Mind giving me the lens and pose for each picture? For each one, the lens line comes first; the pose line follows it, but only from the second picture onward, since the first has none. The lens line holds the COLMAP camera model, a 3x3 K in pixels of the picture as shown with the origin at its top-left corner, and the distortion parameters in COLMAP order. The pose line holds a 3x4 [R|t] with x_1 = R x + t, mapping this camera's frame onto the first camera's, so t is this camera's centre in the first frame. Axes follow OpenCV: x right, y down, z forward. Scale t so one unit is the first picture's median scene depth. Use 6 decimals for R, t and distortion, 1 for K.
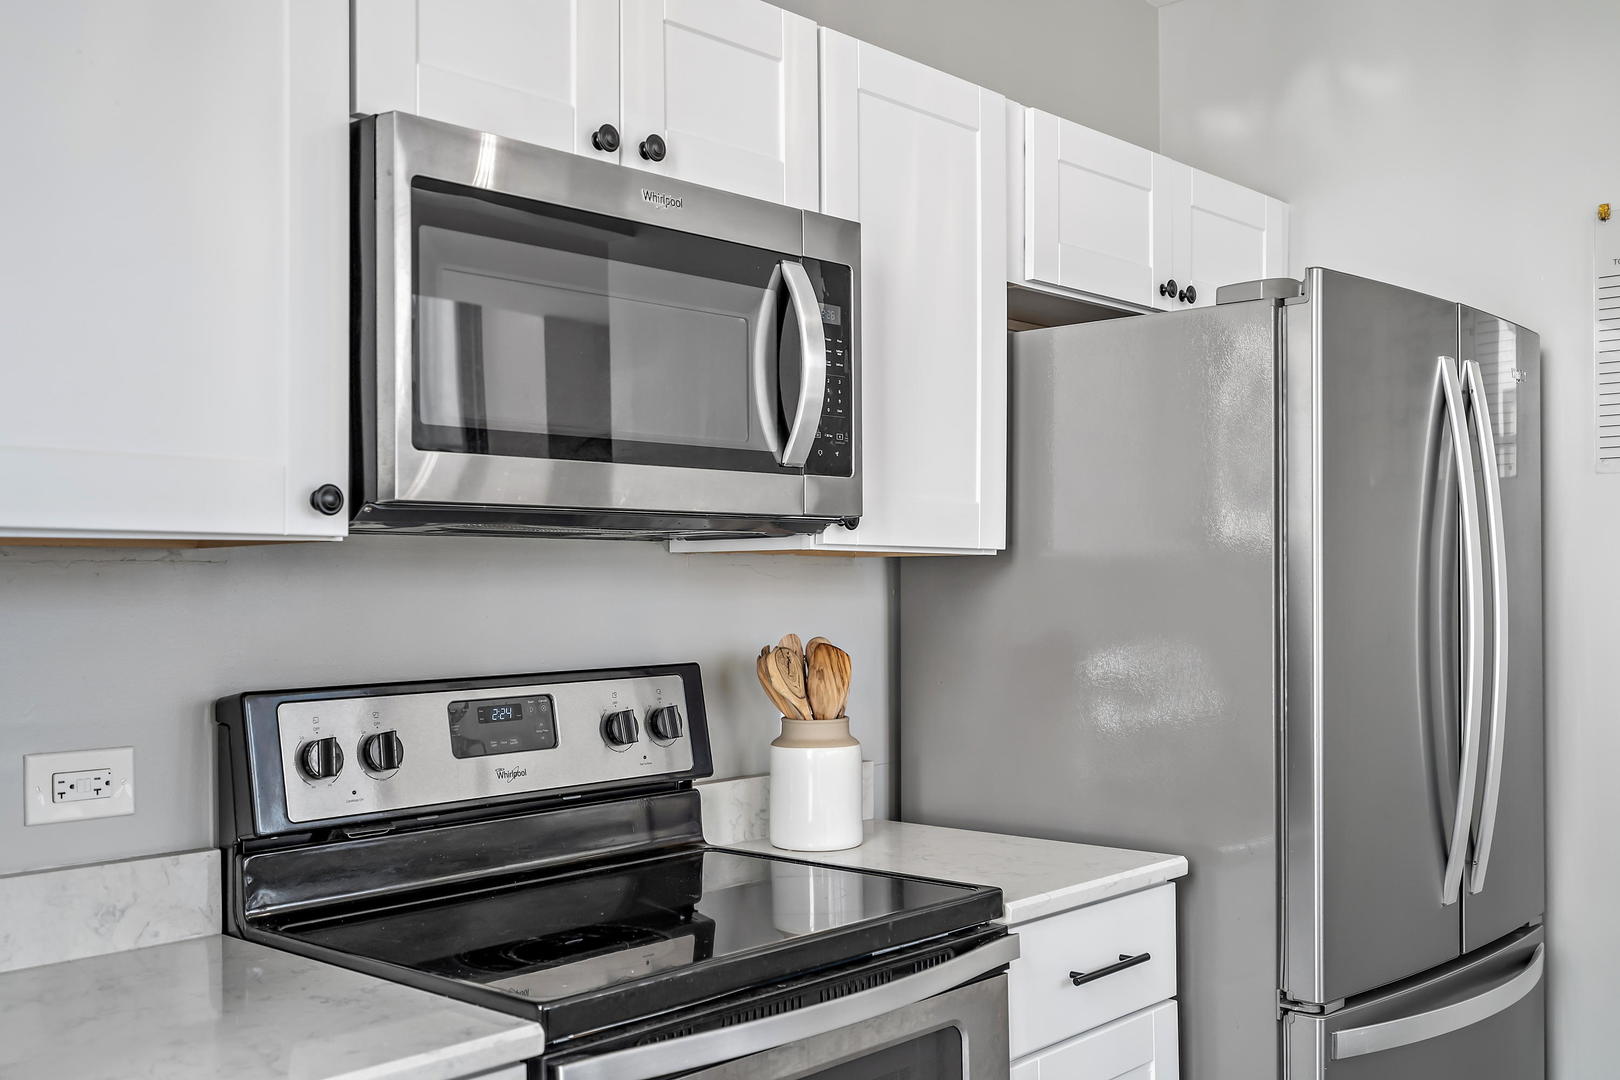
lens RADIAL K [[1599.4, 0, 807.4], [0, 1599.4, 581.9], [0, 0, 1]] dist [0.009756, -0.002834]
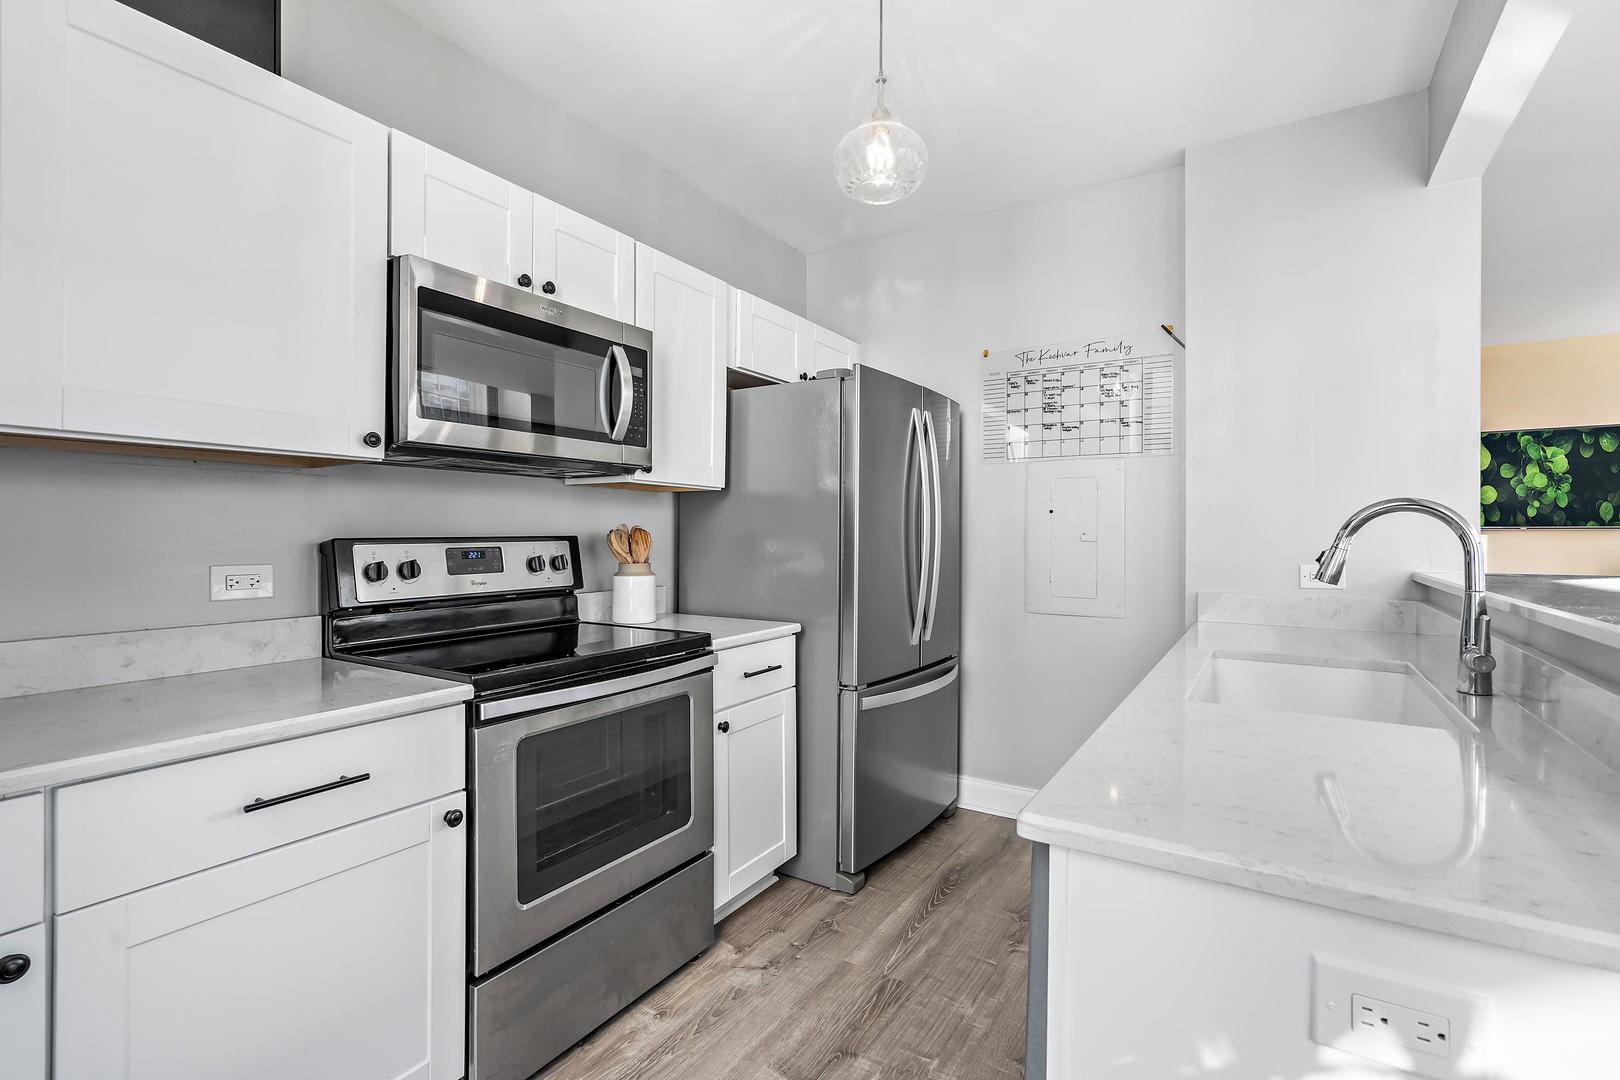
lens RADIAL K [[739.0, 0, 802.6], [0, 739.0, 533.9], [0, 0, 1]] dist [0.000186, -0.000030]
pose [[0.984561, 0.011059, 0.174694, 0.060559], [-0.011800, 0.999925, 0.003201, 0.044843], [-0.174646, -0.005213, 0.984618, -0.027598]]
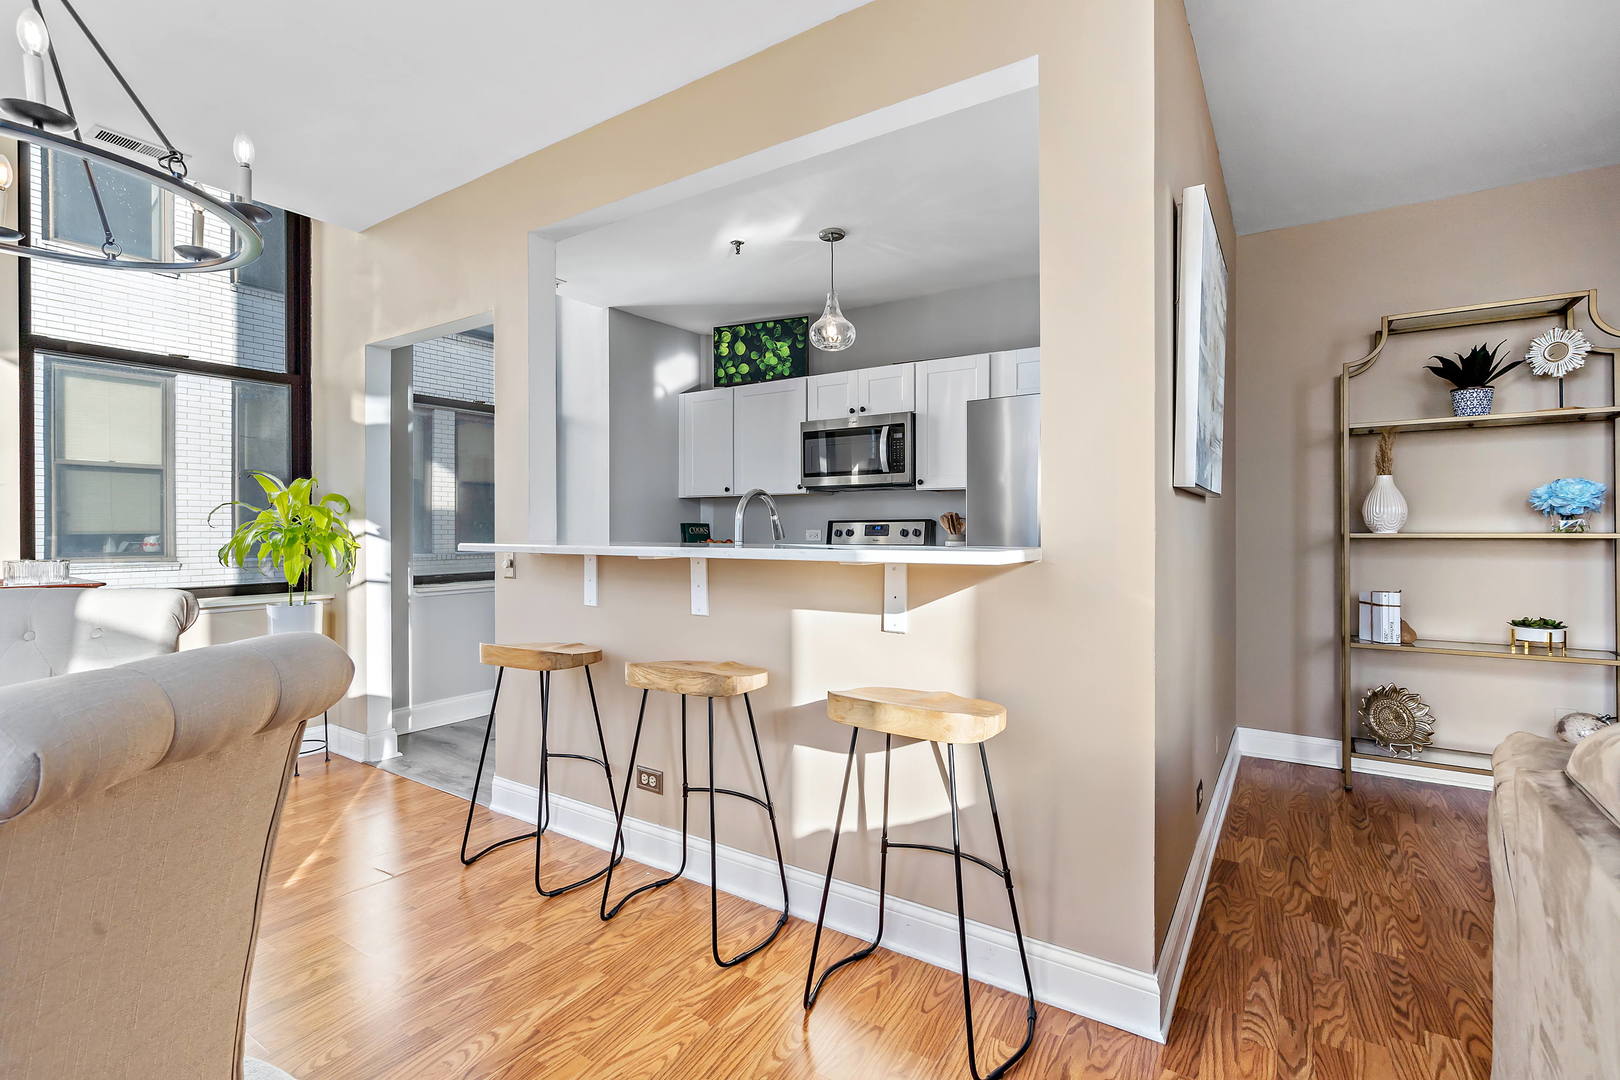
lens RADIAL K [[739.0, 0, 802.6], [0, 739.0, 533.9], [0, 0, 1]] dist [0.000186, -0.000030]
pose [[0.149120, 0.010577, -0.988763, 1.872290], [0.000148, 0.999943, 0.010719, 0.074011], [0.988819, -0.001745, 0.149110, 0.434573]]
